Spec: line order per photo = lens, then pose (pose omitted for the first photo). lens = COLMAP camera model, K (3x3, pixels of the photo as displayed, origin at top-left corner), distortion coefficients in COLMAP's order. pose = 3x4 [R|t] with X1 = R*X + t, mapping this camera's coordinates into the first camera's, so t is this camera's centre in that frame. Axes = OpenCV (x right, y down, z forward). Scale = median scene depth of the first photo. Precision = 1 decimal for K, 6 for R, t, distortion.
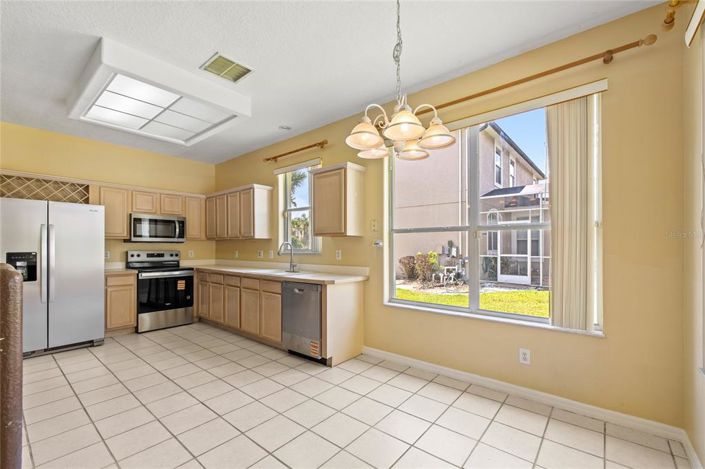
lens RADIAL K [[299.2, 0, 352.9], [0, 299.2, 246.3], [0, 0, 1]] dist [0.002108, -0.000673]
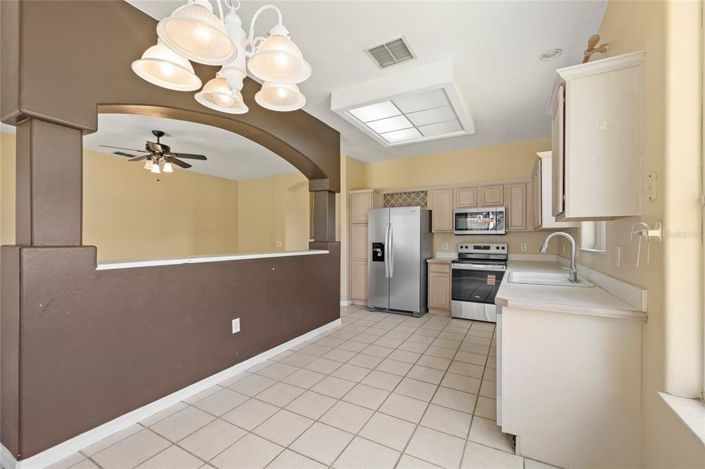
lens RADIAL K [[299.2, 0, 340.9], [0, 299.2, 239.8], [0, 0, 1]] dist [0.002108, -0.000673]
pose [[0.180974, 0.003151, -0.983483, 0.341232], [0.001486, 0.999993, 0.003477, -0.000960], [0.983487, -0.002090, 0.180968, 0.463523]]
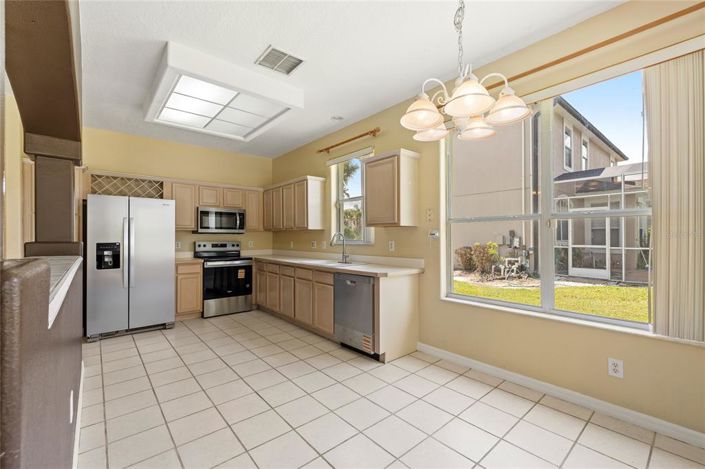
lens RADIAL K [[299.2, 0, 358.0], [0, 299.2, 234.7], [0, 0, 1]] dist [0.002108, -0.000673]
pose [[0.987595, -0.003302, -0.156991, -0.003623], [0.002410, 0.999980, -0.005874, -0.001595], [0.157007, 0.005423, 0.987583, 0.031860]]
